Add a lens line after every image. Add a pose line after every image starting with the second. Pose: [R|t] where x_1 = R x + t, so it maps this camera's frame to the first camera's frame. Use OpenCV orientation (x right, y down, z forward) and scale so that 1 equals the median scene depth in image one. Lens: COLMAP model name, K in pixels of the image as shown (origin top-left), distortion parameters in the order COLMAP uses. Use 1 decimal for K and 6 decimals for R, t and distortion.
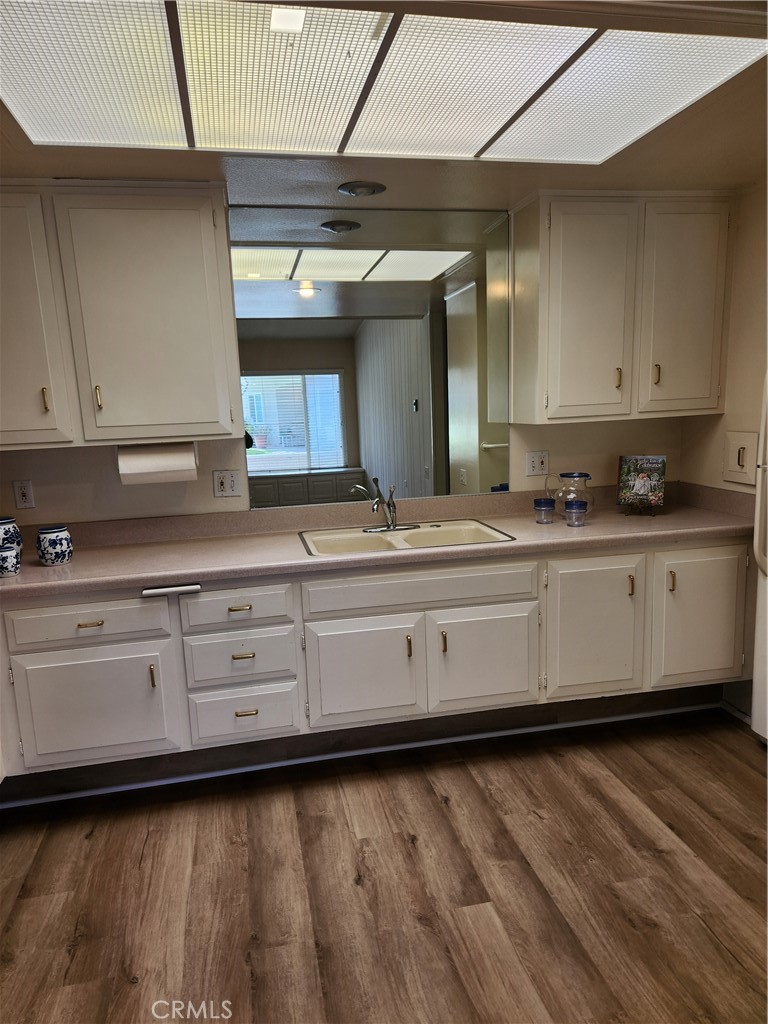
lens RADIAL K [[689.2, 0, 381.1], [0, 689.2, 527.0], [0, 0, 1]] dist [0.073861, -0.064577]
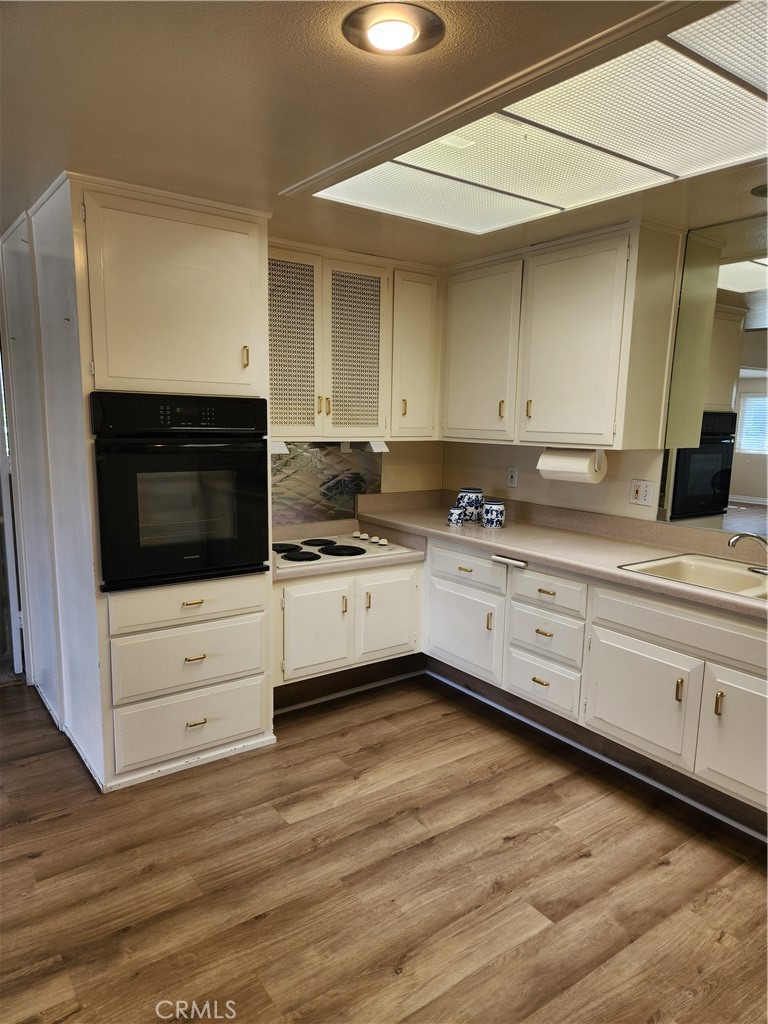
lens RADIAL K [[689.2, 0, 381.1], [0, 689.2, 527.0], [0, 0, 1]] dist [0.073861, -0.064577]
pose [[0.407253, 0.198123, -0.891567, 0.718191], [-0.198146, 0.972104, 0.125510, -0.082502], [0.891562, 0.125546, 0.435149, 0.227294]]
